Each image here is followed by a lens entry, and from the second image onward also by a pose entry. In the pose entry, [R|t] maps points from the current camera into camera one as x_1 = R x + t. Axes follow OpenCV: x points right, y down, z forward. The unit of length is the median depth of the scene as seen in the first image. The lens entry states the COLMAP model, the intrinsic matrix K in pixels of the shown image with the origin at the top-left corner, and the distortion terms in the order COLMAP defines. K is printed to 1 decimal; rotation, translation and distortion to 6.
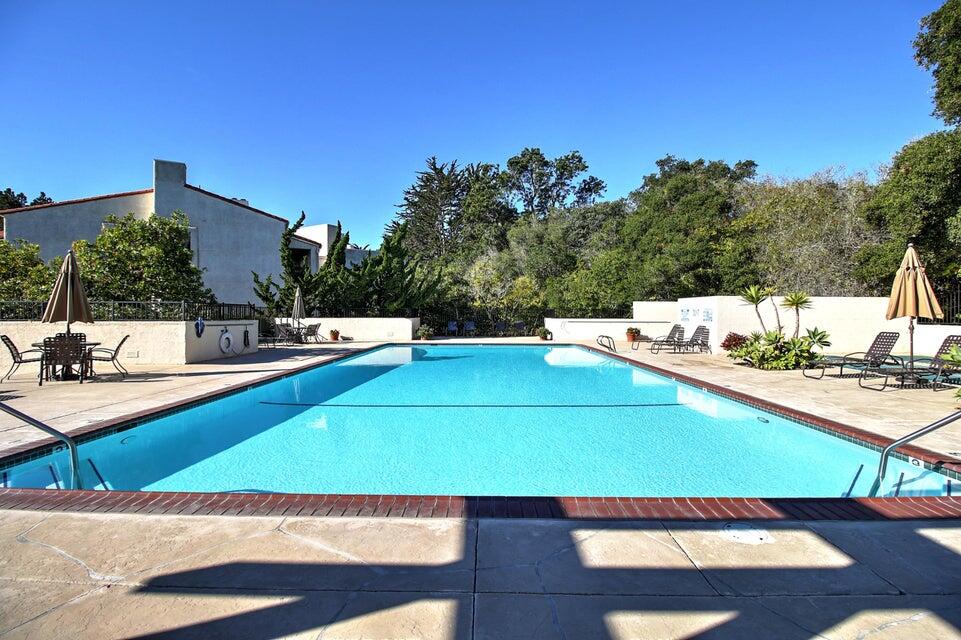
lens RADIAL K [[438.9, 0, 478.8], [0, 438.9, 319.6], [0, 0, 1]] dist [0.001997, 0.000146]
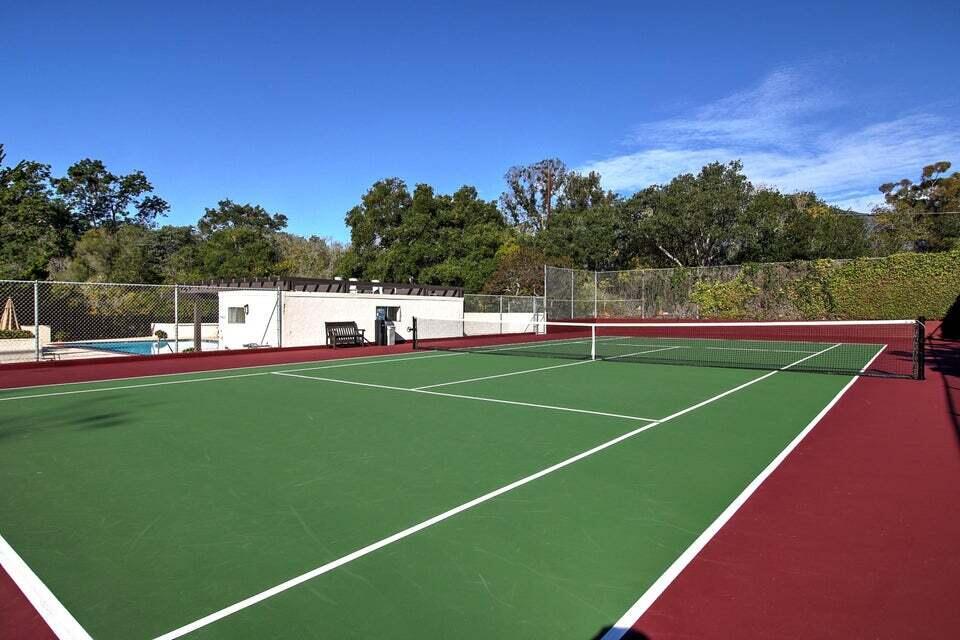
lens RADIAL K [[547.9, 0, 479.3], [0, 547.9, 319.4], [0, 0, 1]] dist [0.014201, -0.000067]
pose [[0.610218, -0.002361, 0.792230, -0.428435], [0.002287, 0.999997, 0.001219, -0.011551], [-0.792230, 0.001068, 0.610221, -0.626201]]
